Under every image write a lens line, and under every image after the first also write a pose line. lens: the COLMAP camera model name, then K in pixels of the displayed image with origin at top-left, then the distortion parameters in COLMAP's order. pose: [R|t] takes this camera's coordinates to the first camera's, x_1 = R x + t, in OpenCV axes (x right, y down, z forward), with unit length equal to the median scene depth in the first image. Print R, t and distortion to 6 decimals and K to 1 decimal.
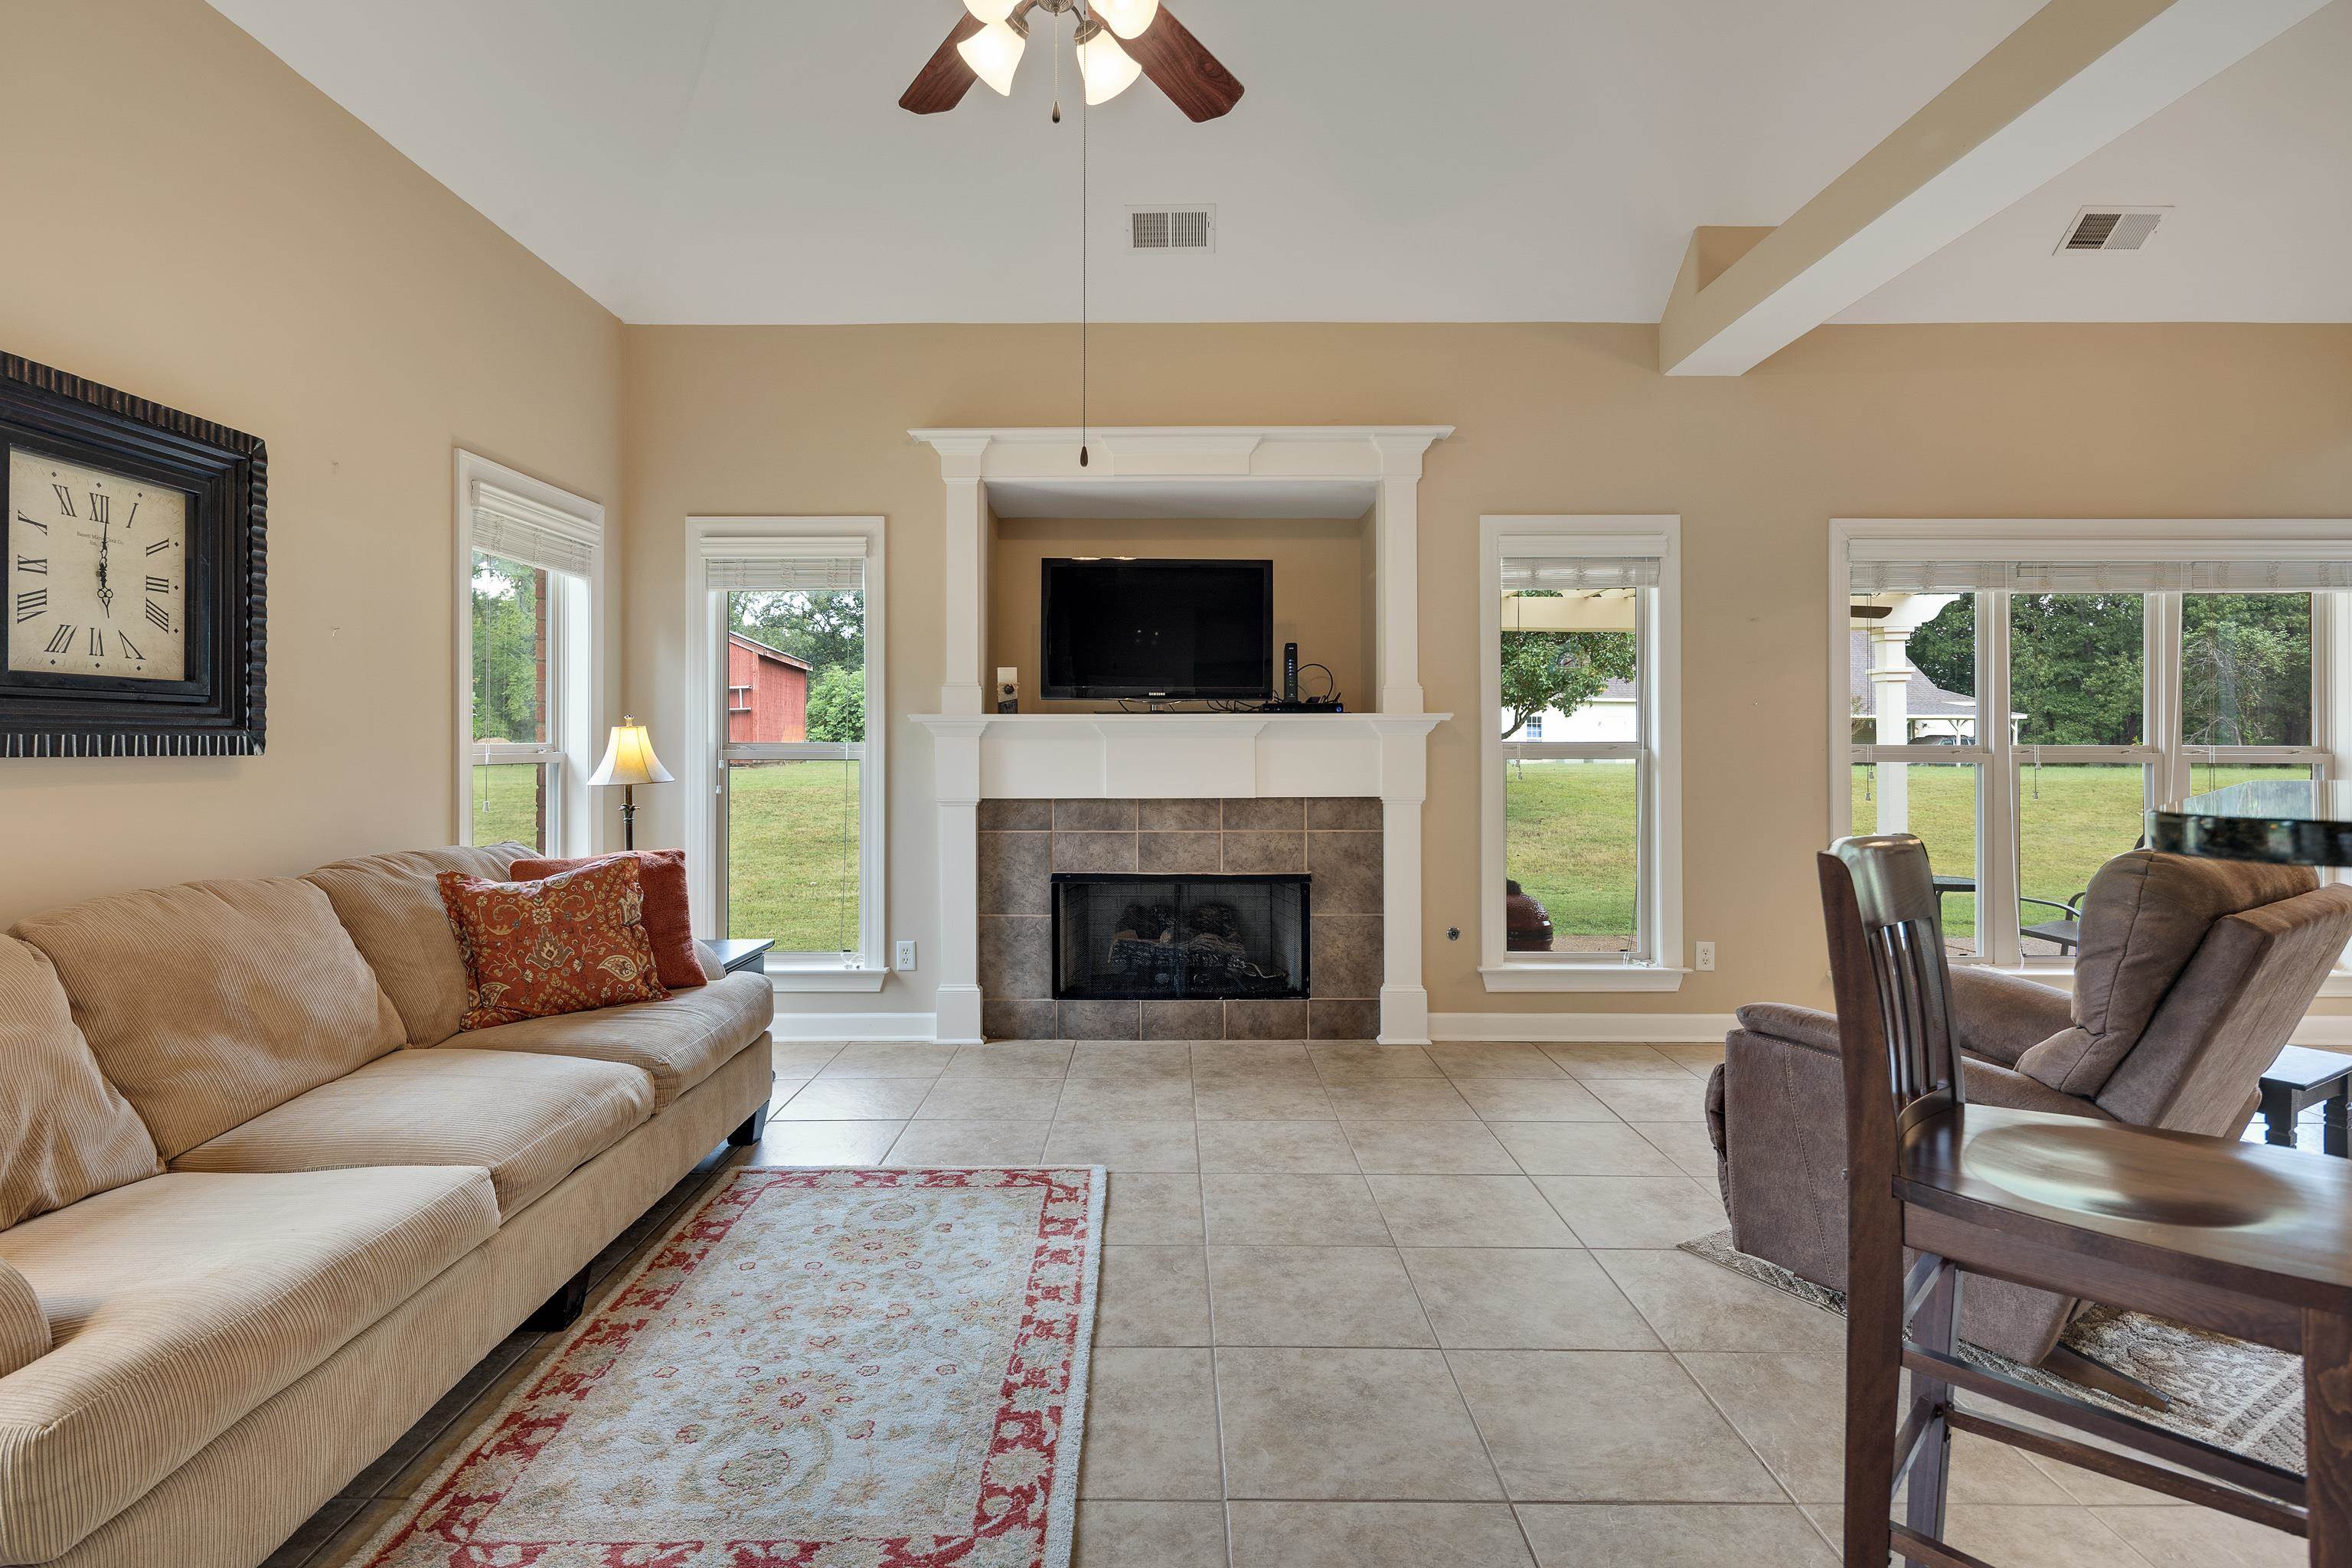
lens RADIAL K [[1140.2, 0, 1158.8], [0, 1140.2, 739.1], [0, 0, 1]] dist [-0.008653, -0.000888]
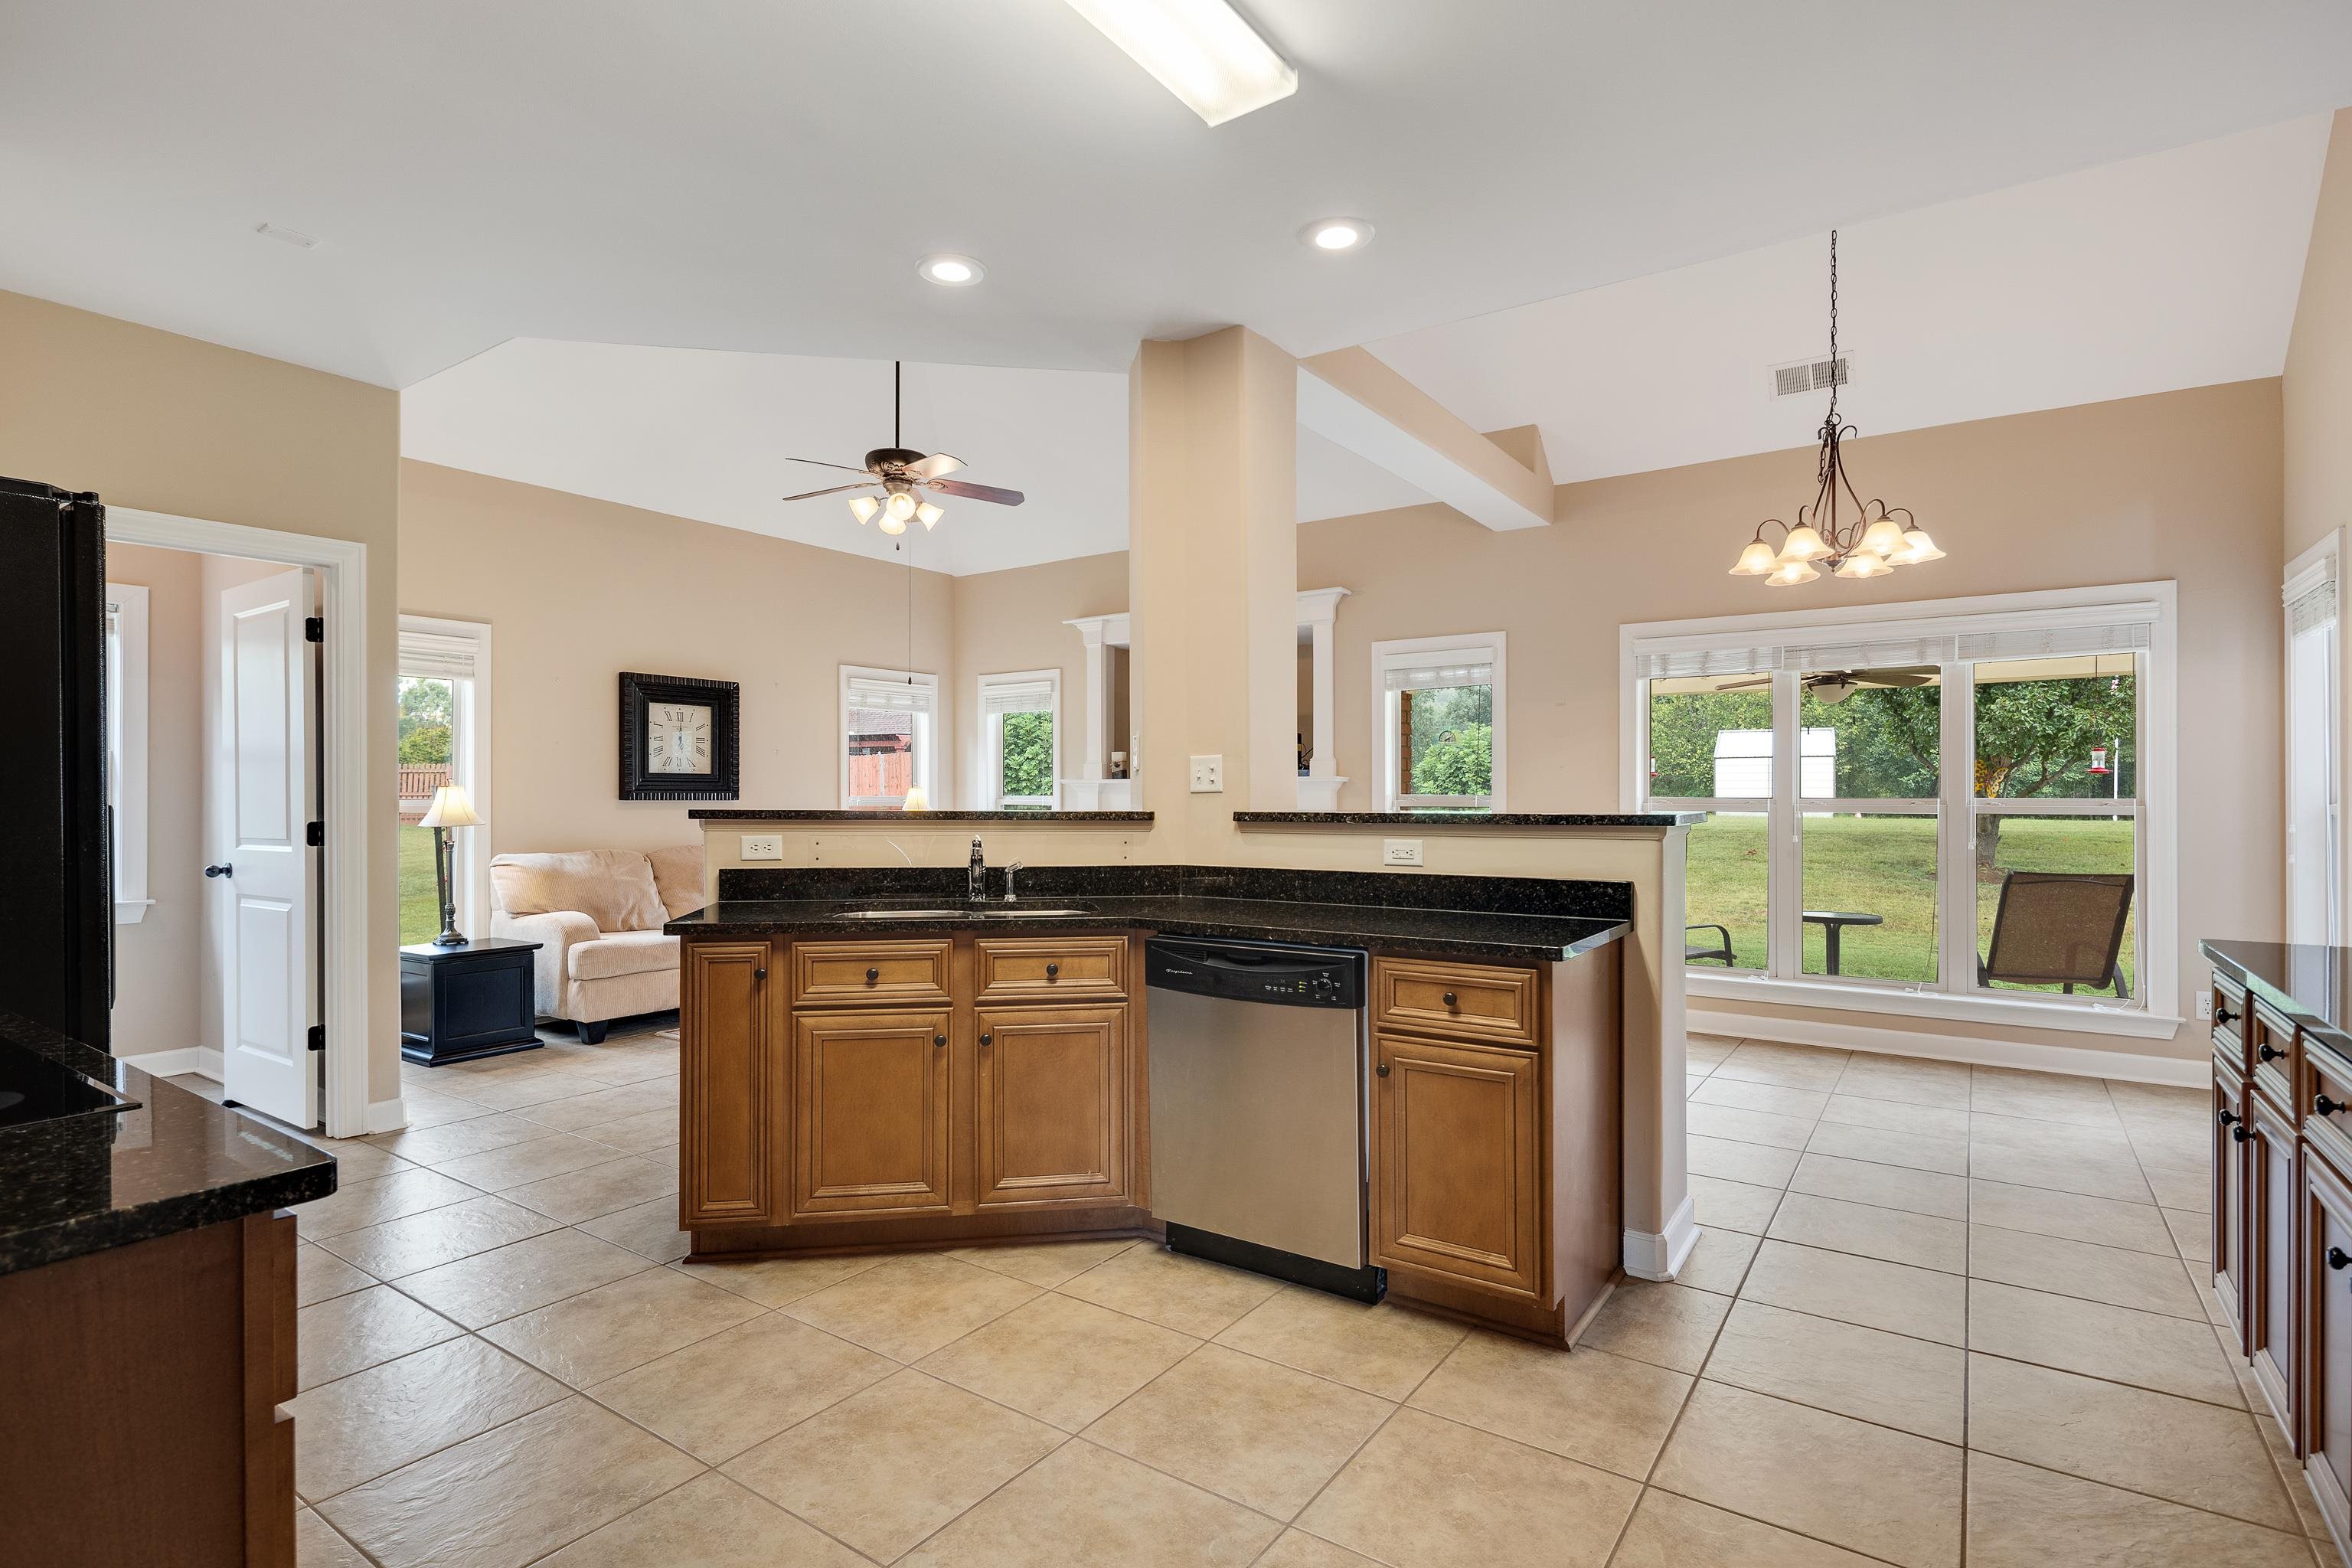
lens RADIAL K [[1140.2, 0, 1191.0], [0, 1140.2, 796.2], [0, 0, 1]] dist [-0.008653, -0.000888]
pose [[0.828681, 0.000093, -0.559721, 1.748704], [0.001489, 0.999996, 0.002370, -0.001163], [0.559719, -0.002797, 0.828678, -0.688536]]
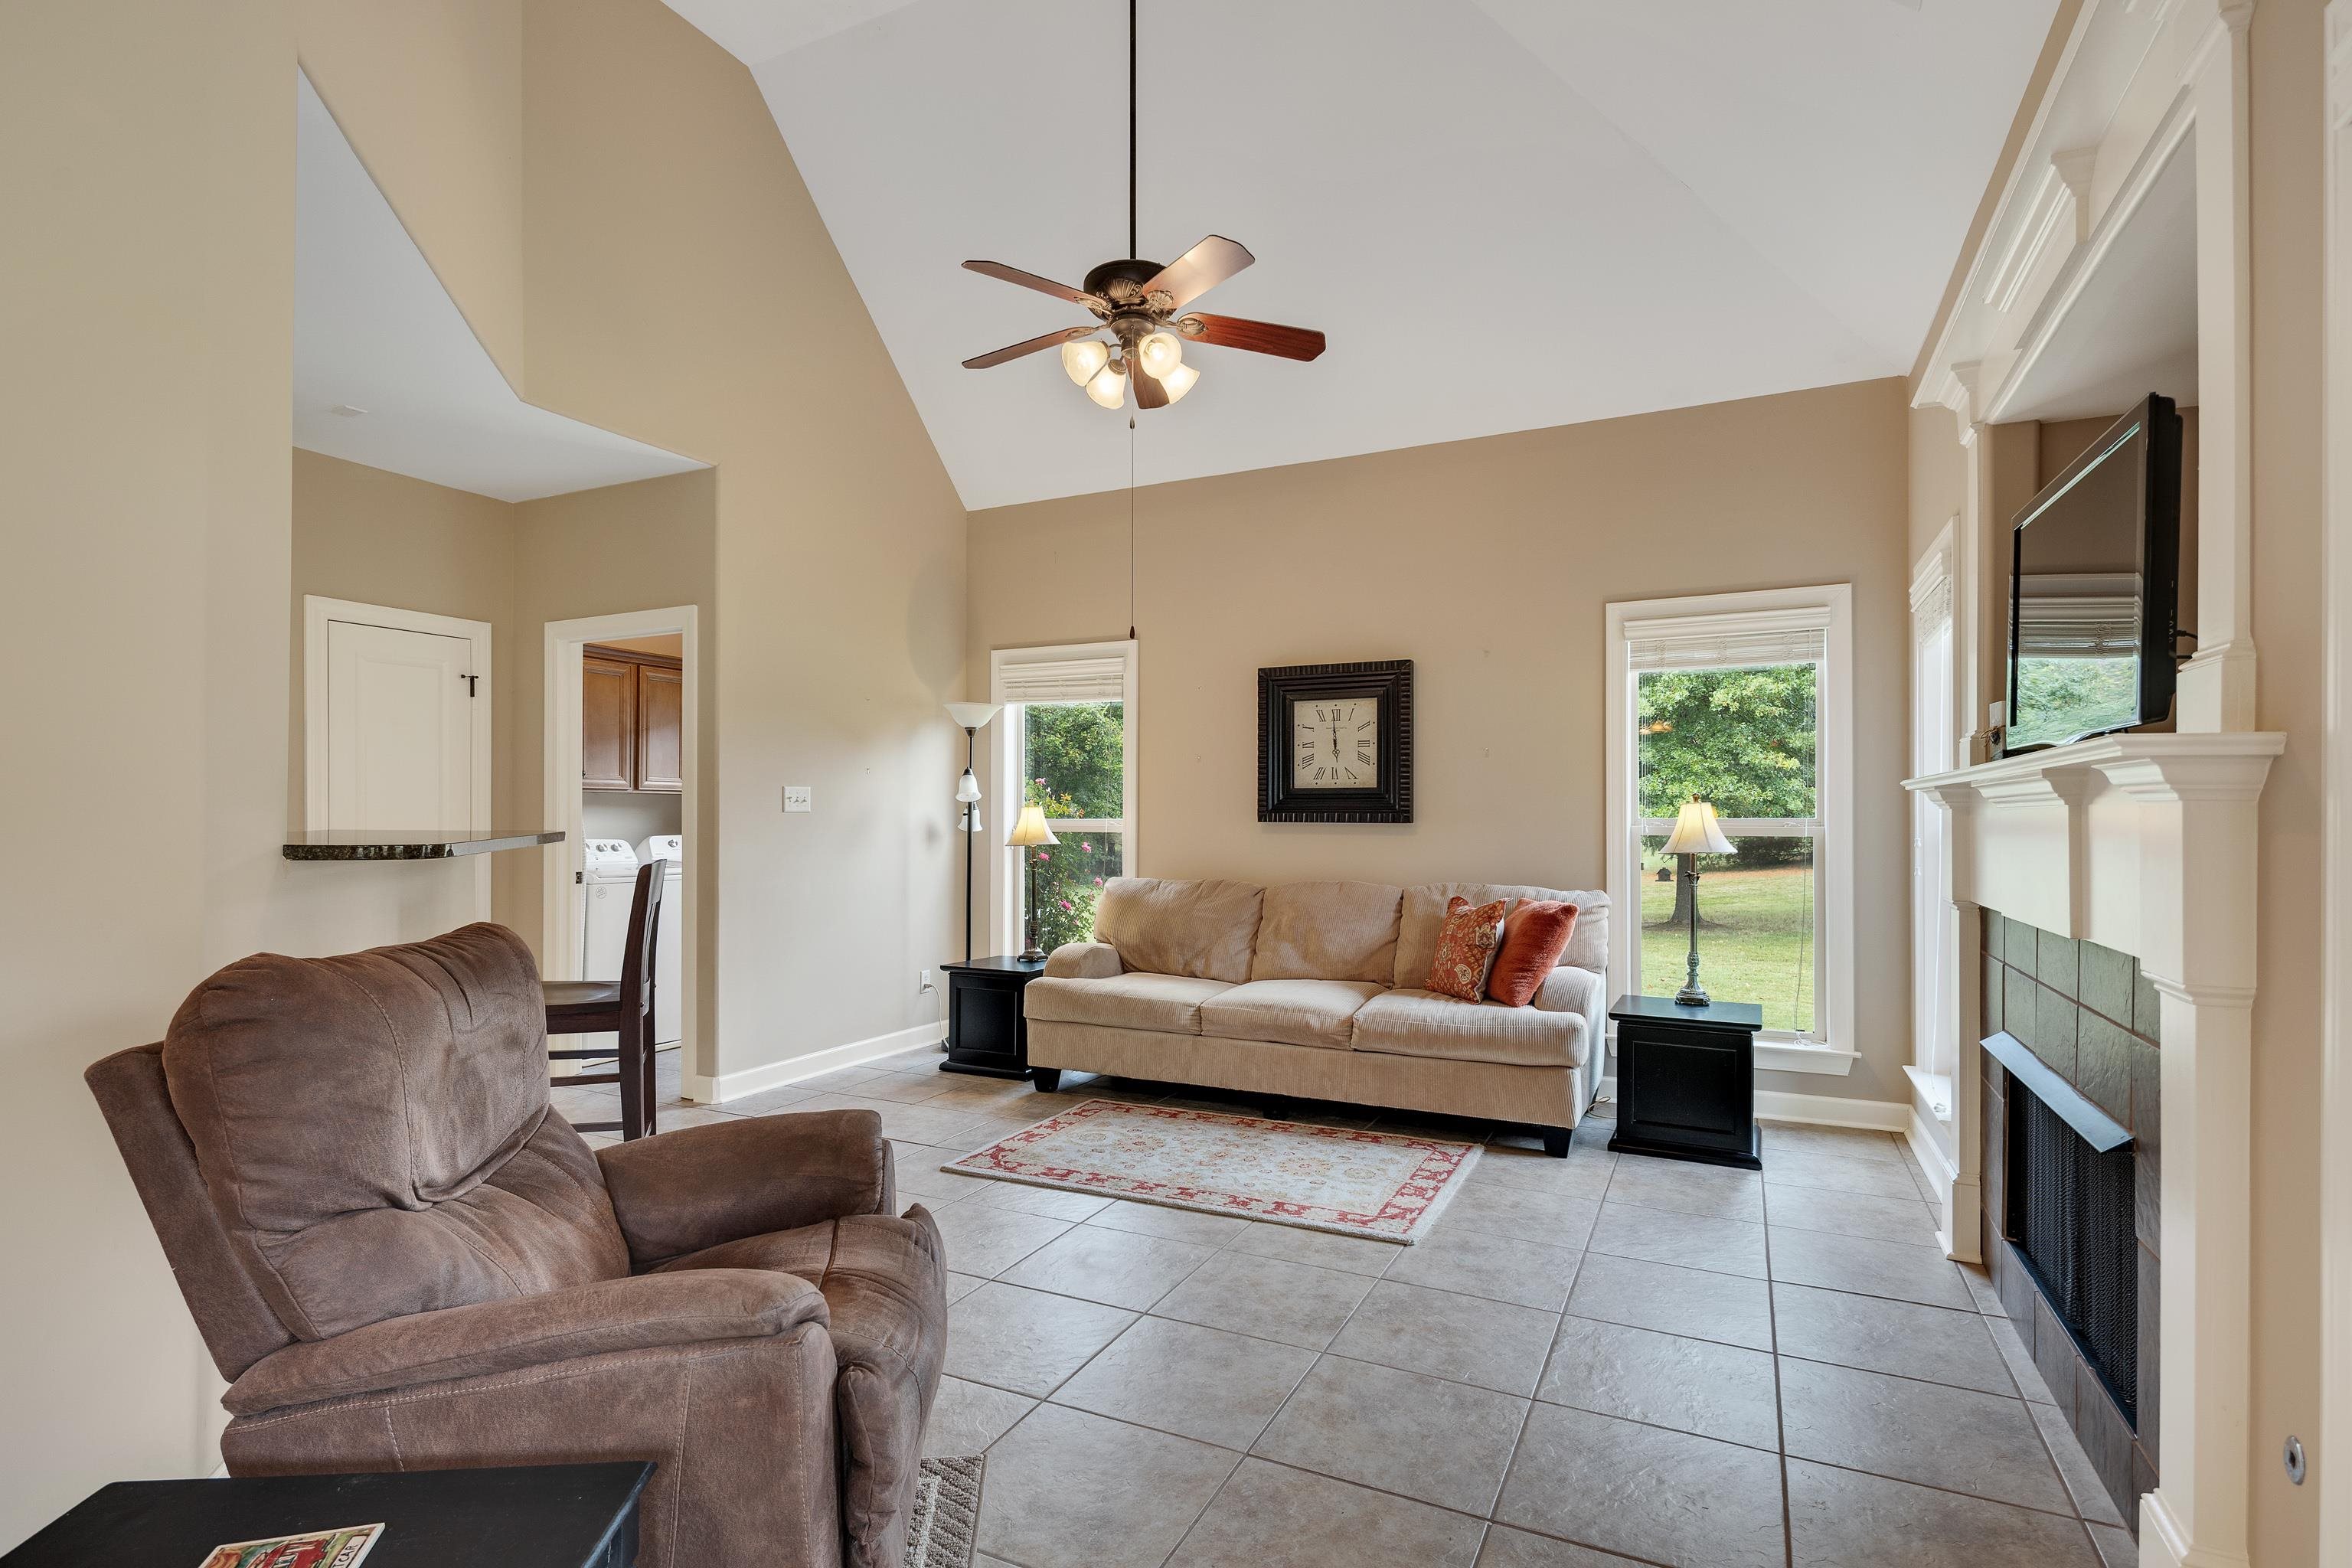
lens RADIAL K [[1140.2, 0, 1168.0], [0, 1140.2, 807.8], [0, 0, 1]] dist [-0.008653, -0.000888]
pose [[-0.437680, -0.007044, -0.899103, 1.230492], [-0.001874, 0.999974, -0.006922, 0.001785], [0.899129, -0.001345, -0.437682, 1.613568]]
